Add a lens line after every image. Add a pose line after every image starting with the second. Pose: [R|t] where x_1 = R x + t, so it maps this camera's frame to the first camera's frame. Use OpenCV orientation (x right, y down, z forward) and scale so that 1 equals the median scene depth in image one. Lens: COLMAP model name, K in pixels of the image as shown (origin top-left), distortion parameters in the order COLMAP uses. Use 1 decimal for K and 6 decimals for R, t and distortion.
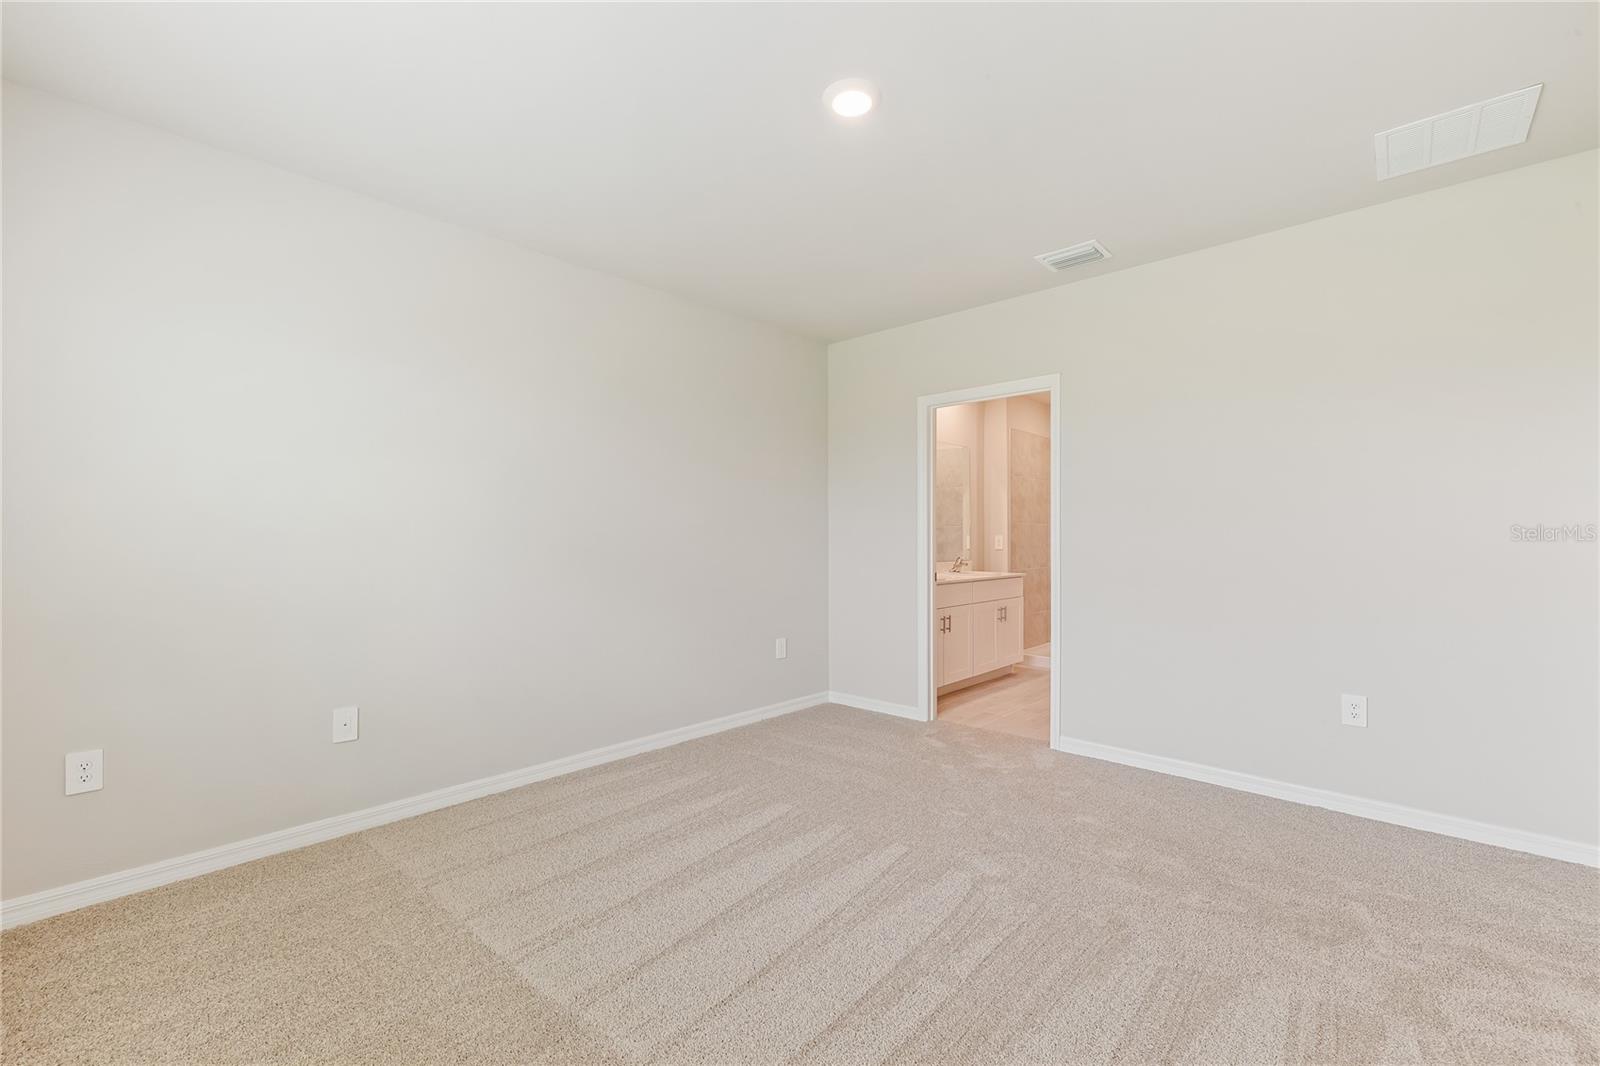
lens RADIAL K [[688.3, 0, 797.8], [0, 688.3, 535.8], [0, 0, 1]] dist [-0.000618, 0.000191]
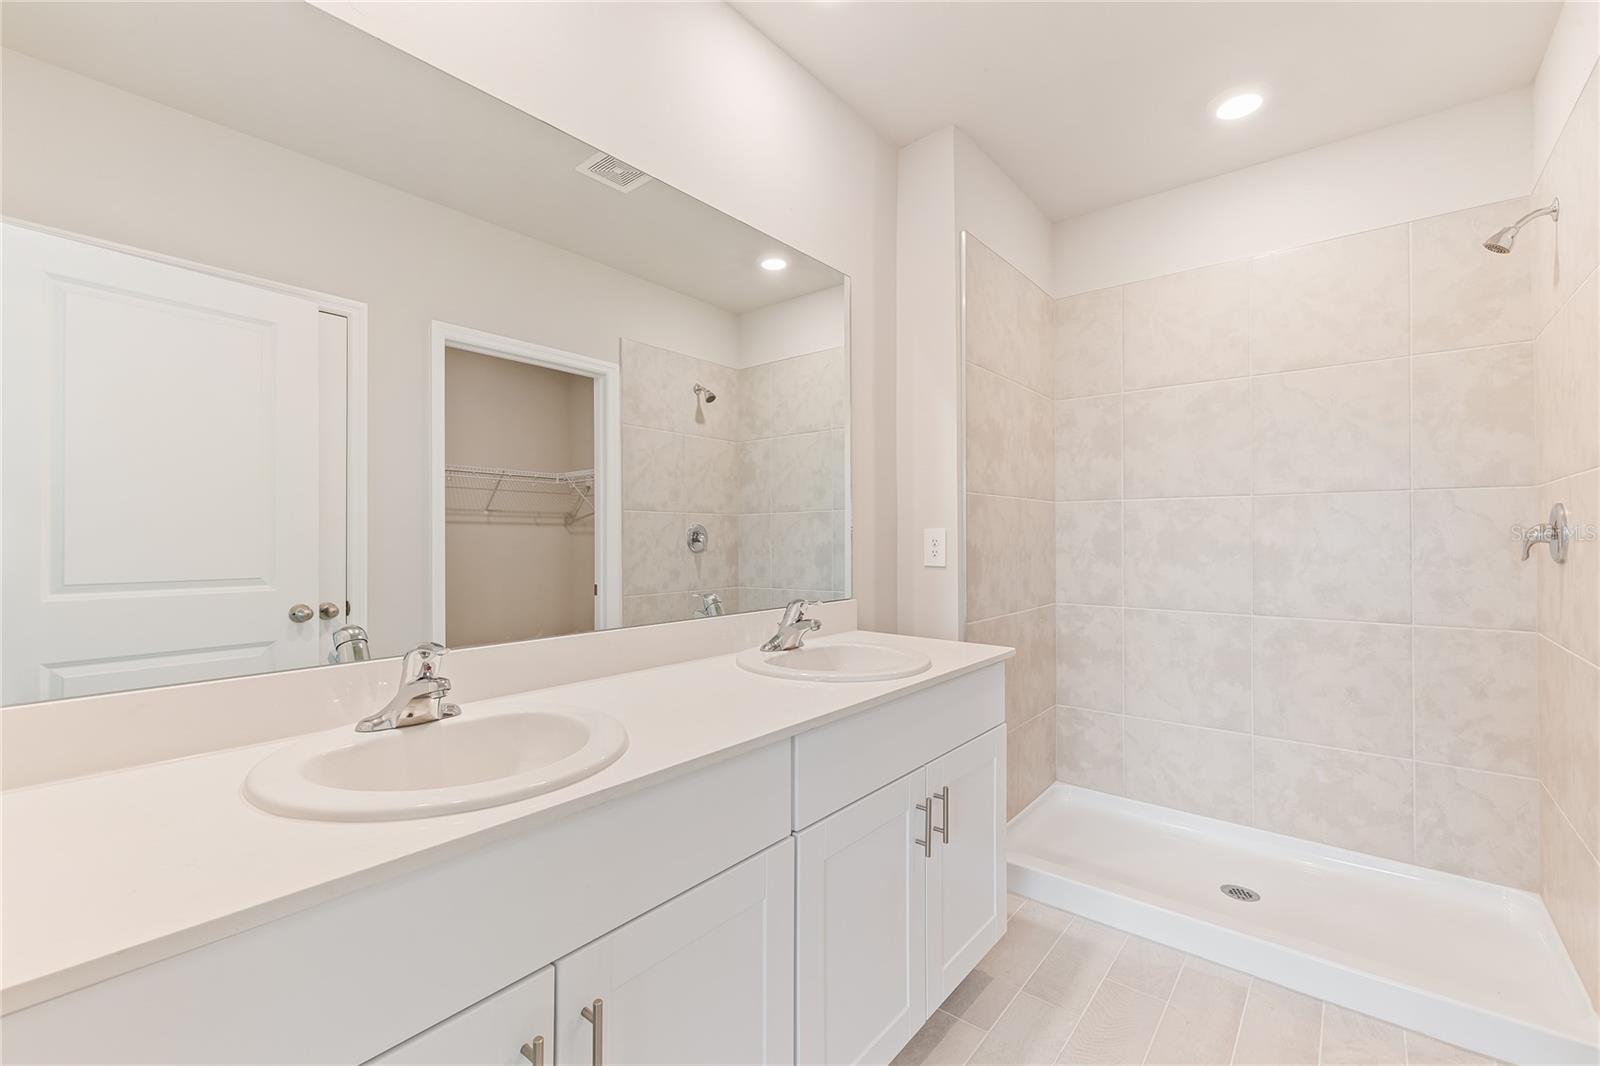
lens RADIAL K [[688.3, 0, 801.5], [0, 688.3, 533.5], [0, 0, 1]] dist [-0.000618, 0.000191]
pose [[0.997971, 0.002949, 0.063606, 0.199350], [-0.002921, 0.999996, -0.000539, 0.003104], [-0.063607, 0.000353, 0.997975, 0.643153]]
